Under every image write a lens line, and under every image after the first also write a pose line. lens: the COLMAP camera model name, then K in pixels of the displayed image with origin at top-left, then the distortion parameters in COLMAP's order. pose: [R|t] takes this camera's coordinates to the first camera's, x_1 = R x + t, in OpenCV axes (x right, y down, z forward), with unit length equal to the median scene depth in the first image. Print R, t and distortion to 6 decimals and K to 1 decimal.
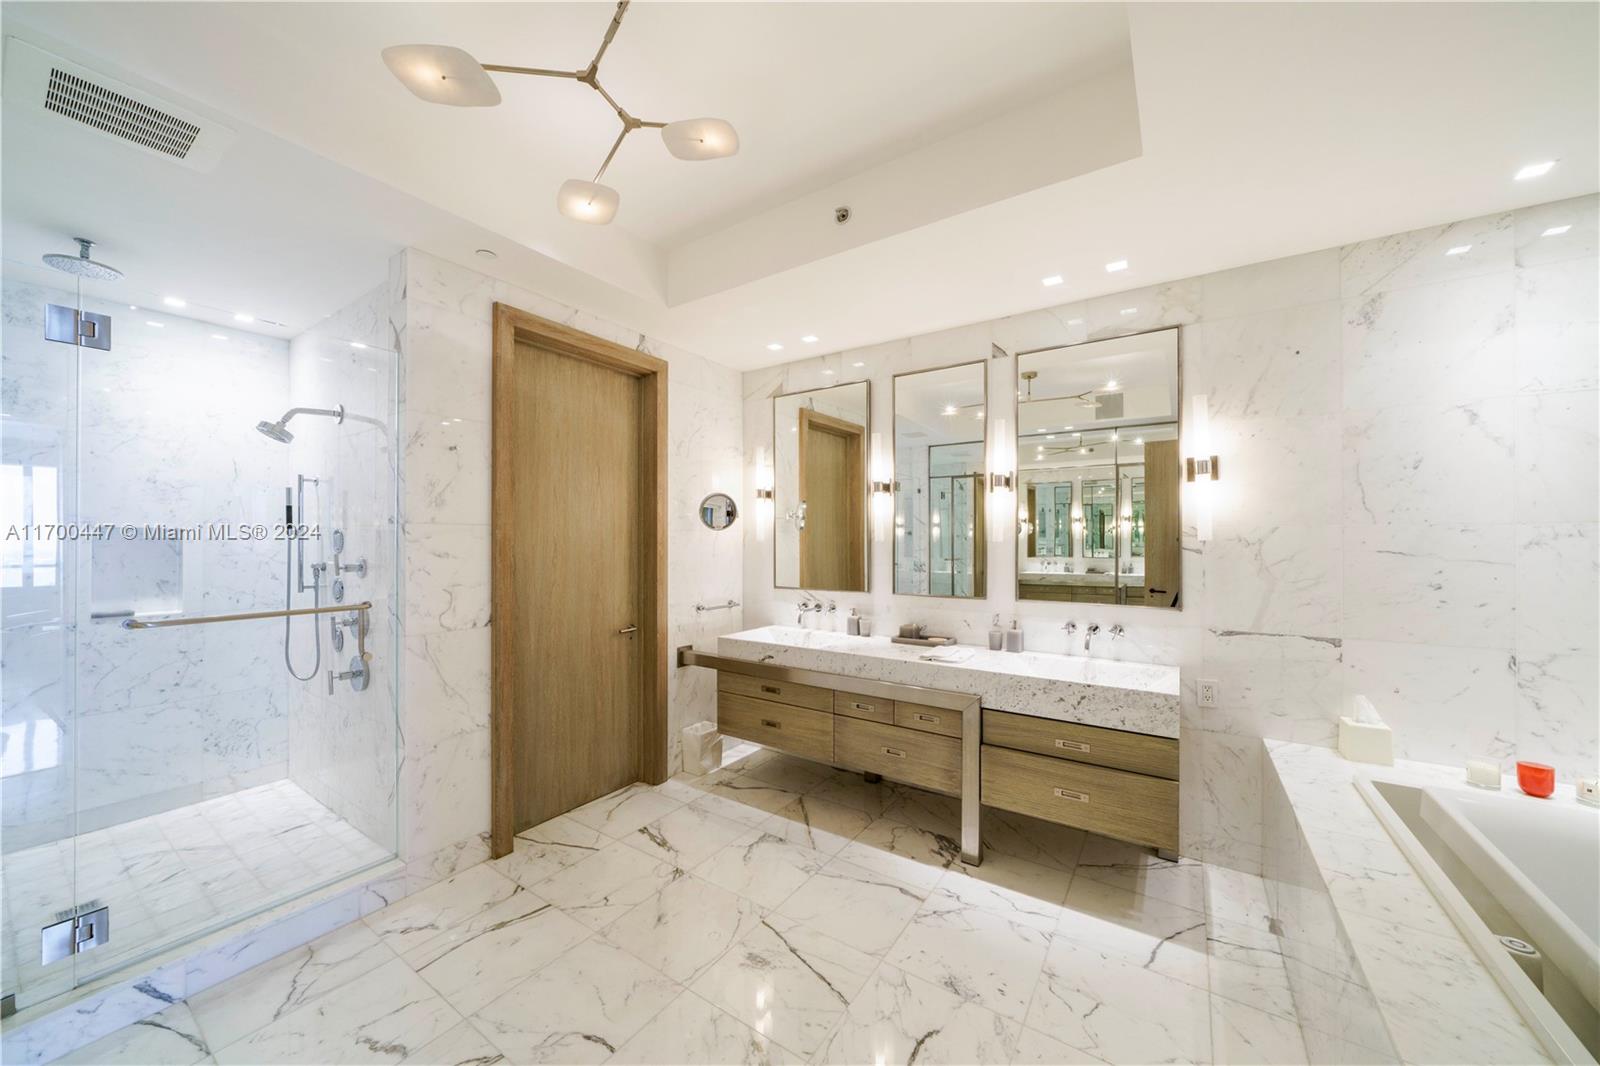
lens RADIAL K [[555.0, 0, 802.9], [0, 555.0, 539.4], [0, 0, 1]] dist [-0.001494, 0.000087]
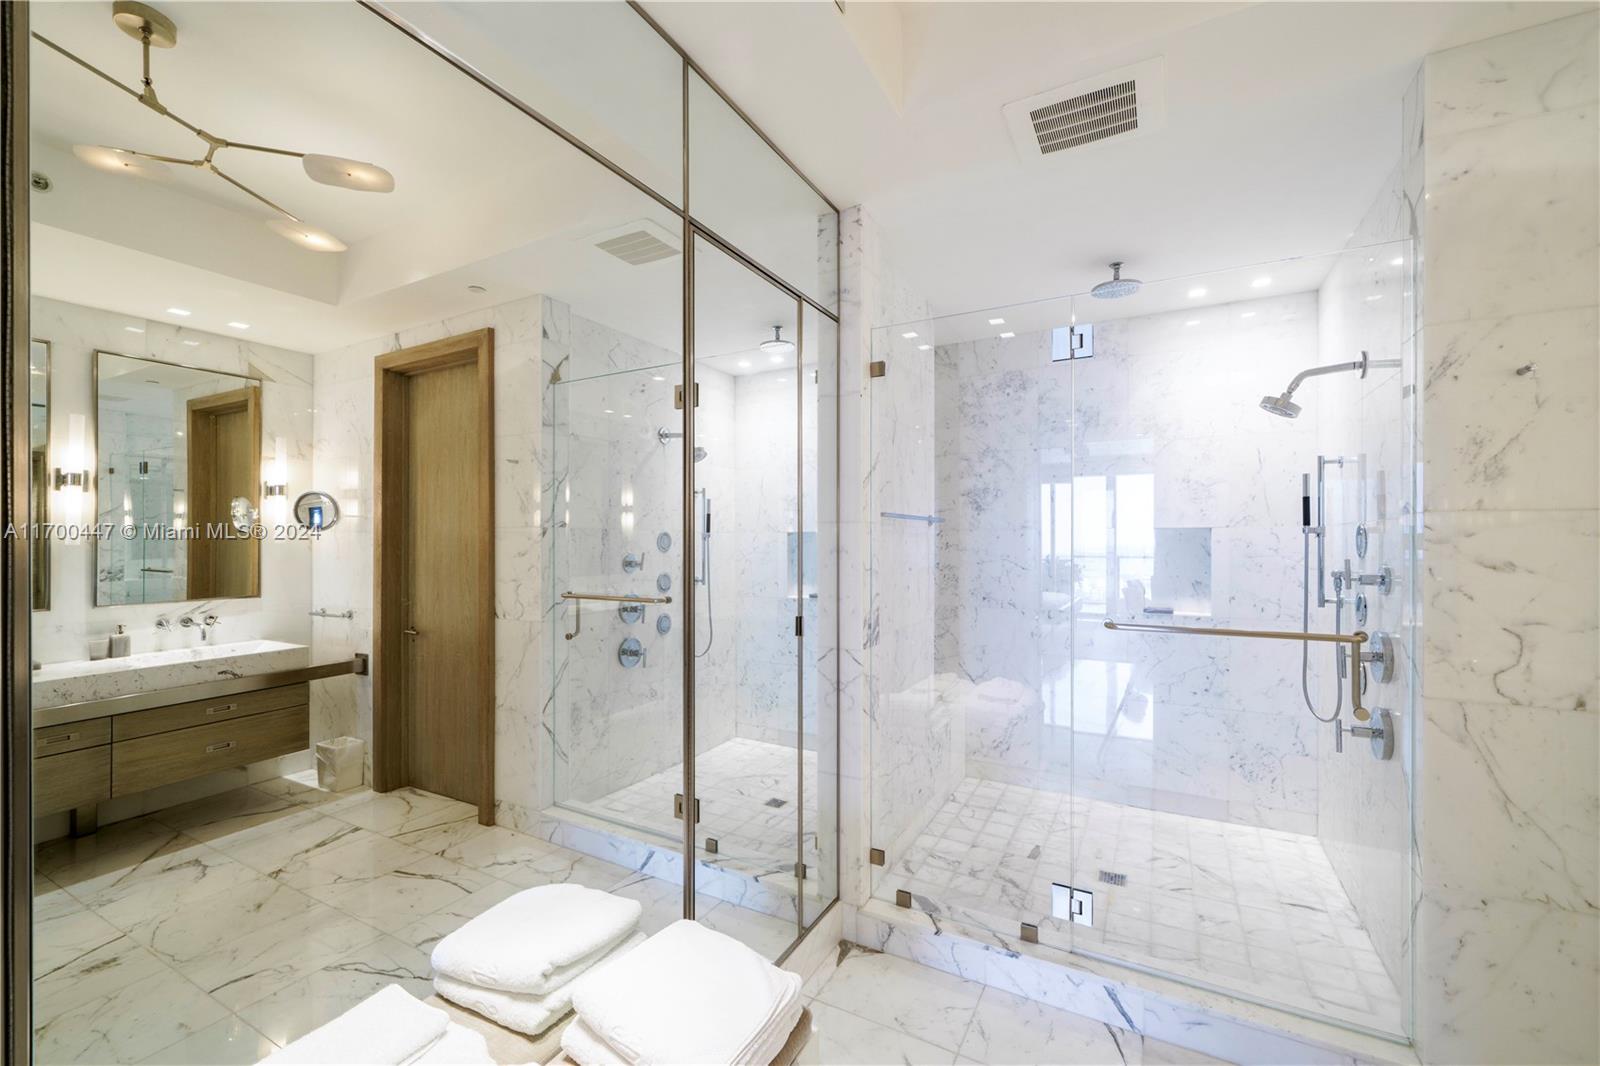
lens RADIAL K [[668.0, 0, 797.6], [0, 668.0, 540.8], [0, 0, 1]] dist [-0.002045, -0.000245]
pose [[0.077233, 0.001334, -0.997012, -0.030735], [-0.000030, 0.999999, 0.001336, 0.001202], [0.997013, -0.000074, 0.077233, 0.208691]]
